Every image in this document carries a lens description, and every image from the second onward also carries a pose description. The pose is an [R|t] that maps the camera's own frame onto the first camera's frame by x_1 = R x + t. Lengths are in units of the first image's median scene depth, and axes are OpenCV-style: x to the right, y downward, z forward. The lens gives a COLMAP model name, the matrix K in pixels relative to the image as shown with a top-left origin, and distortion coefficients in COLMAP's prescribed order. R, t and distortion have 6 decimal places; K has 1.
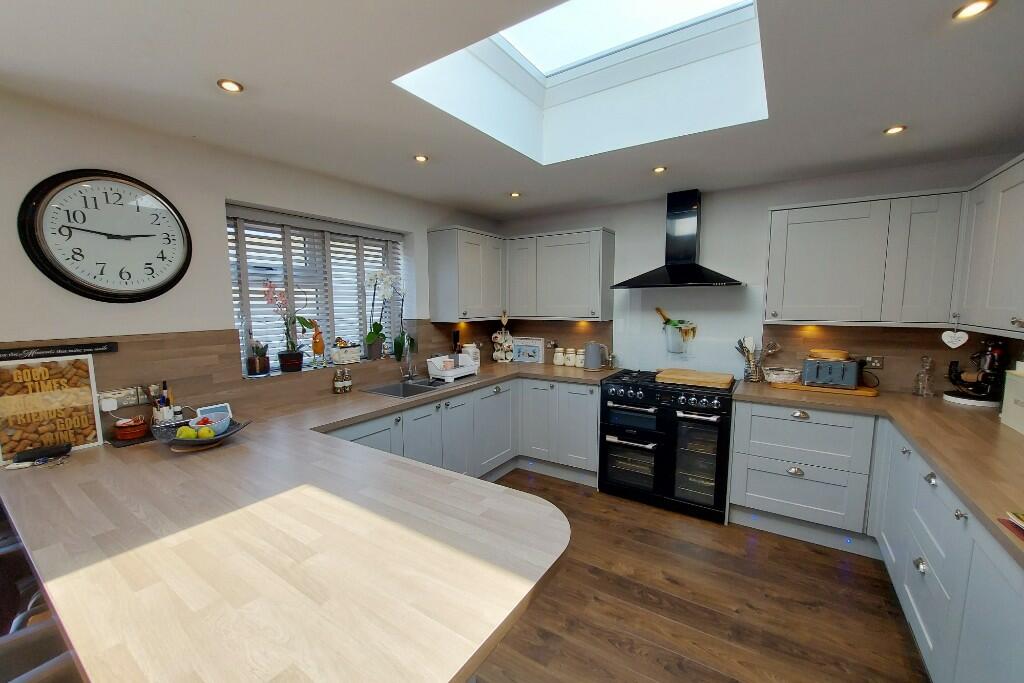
lens RADIAL K [[406.4, 0, 506.7], [0, 406.4, 342.8], [0, 0, 1]] dist [-0.013753, -0.001713]
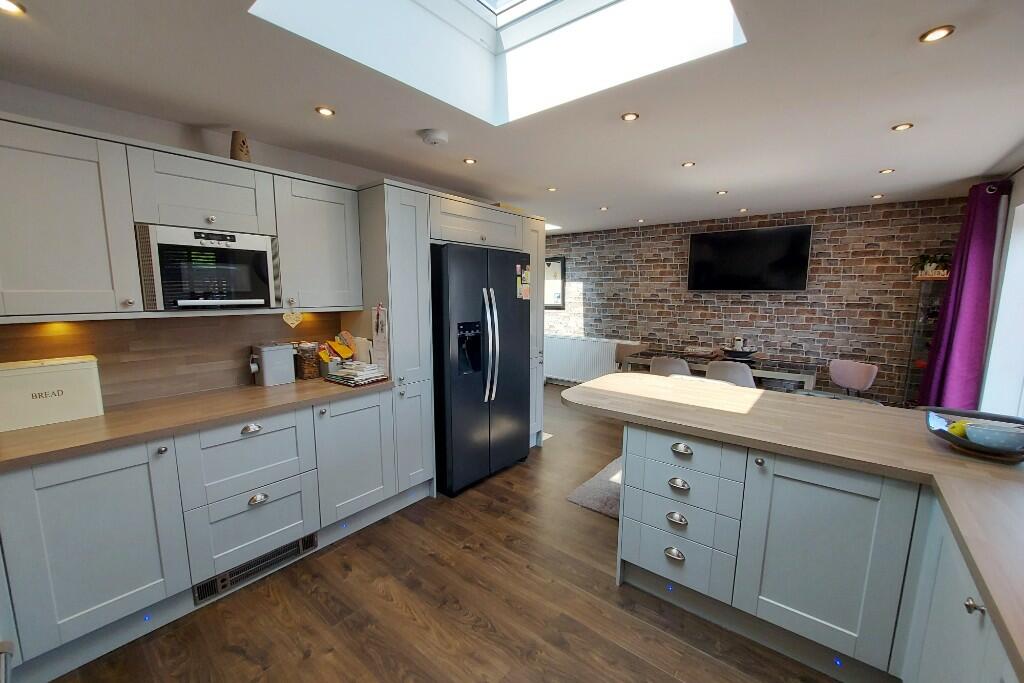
lens RADIAL K [[406.4, 0, 496.9], [0, 406.4, 355.3], [0, 0, 1]] dist [-0.013753, -0.001713]
pose [[-0.994001, -0.010246, 0.108888, 0.096630], [0.016821, 0.969434, 0.244774, -0.096757], [-0.108068, 0.245137, -0.963446, 1.140446]]
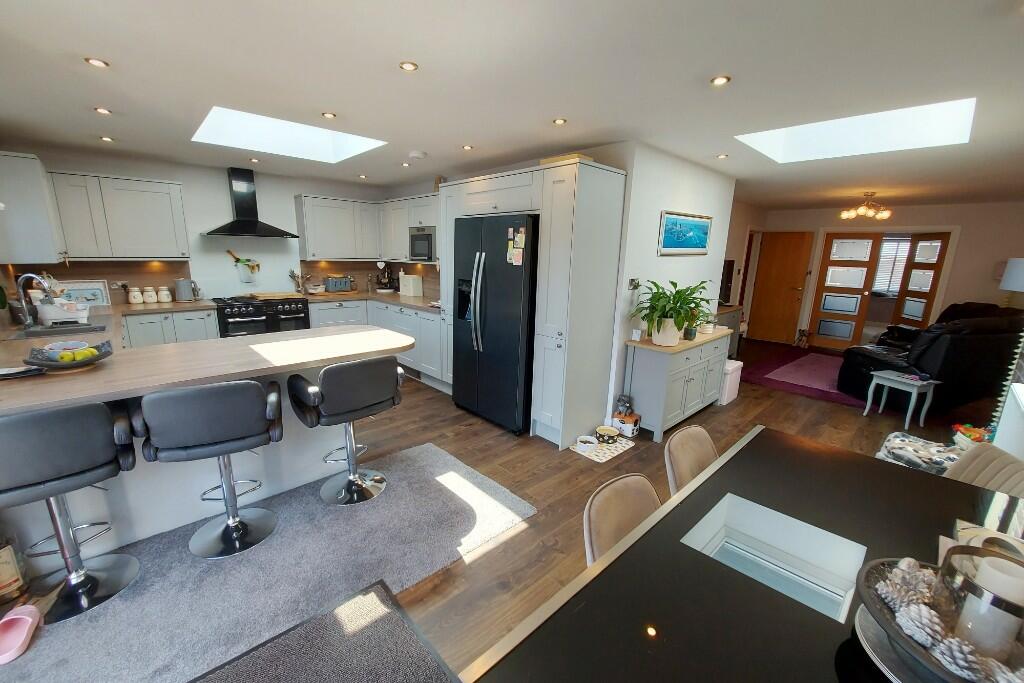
lens RADIAL K [[406.4, 0, 508.1], [0, 406.4, 349.1], [0, 0, 1]] dist [-0.013753, -0.001713]
pose [[0.227736, -0.214721, 0.949753, -0.957968], [0.068590, 0.976498, 0.204320, 0.032511], [-0.971304, 0.018612, 0.237111, -0.285058]]
